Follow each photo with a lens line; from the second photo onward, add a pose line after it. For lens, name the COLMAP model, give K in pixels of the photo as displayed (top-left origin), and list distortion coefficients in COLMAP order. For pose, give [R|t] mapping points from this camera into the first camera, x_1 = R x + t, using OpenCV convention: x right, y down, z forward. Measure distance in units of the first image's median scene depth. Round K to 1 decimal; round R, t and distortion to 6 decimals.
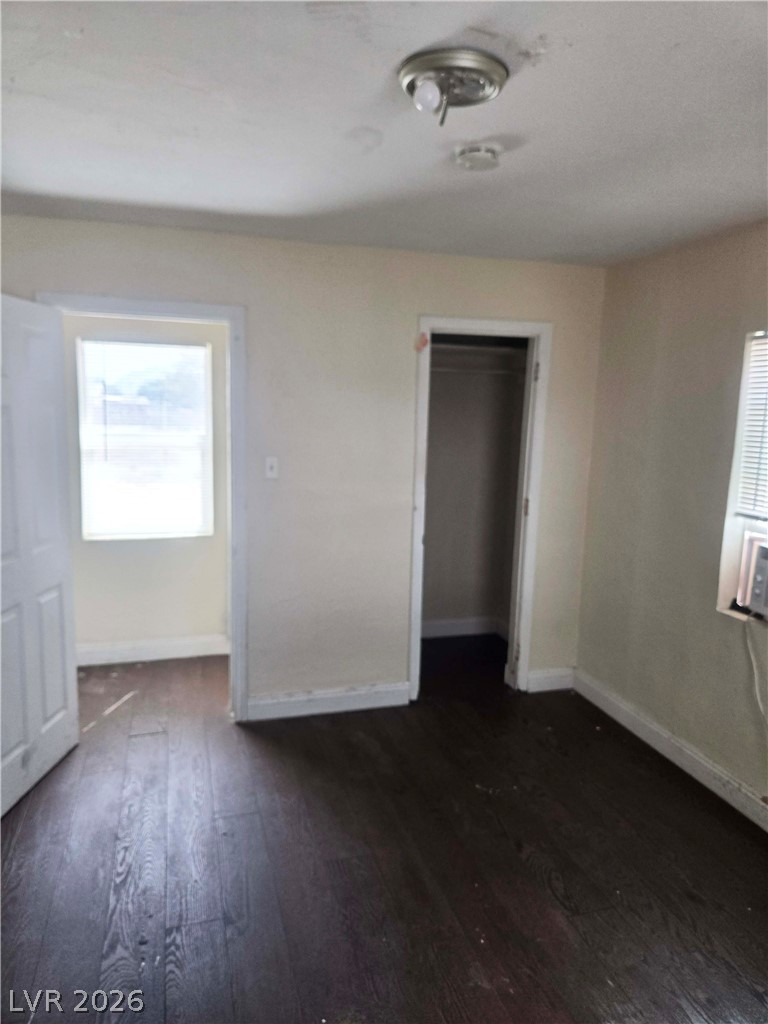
lens RADIAL K [[668.2, 0, 389.0], [0, 668.2, 515.4], [0, 0, 1]] dist [0.085252, -0.076174]
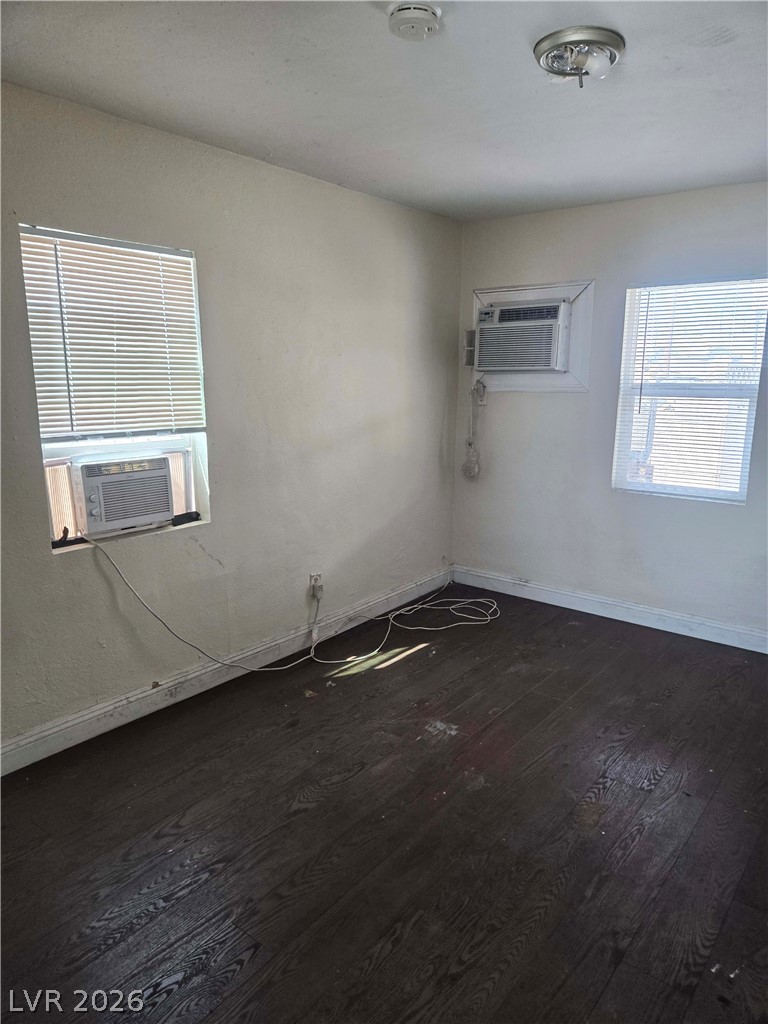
lens RADIAL K [[668.2, 0, 389.0], [0, 668.2, 515.4], [0, 0, 1]] dist [0.085252, -0.076174]
pose [[-0.546191, -0.209626, 0.811007, -0.579995], [0.101407, 0.944513, 0.312429, -0.178867], [-0.831500, 0.252888, -0.494627, 1.354683]]
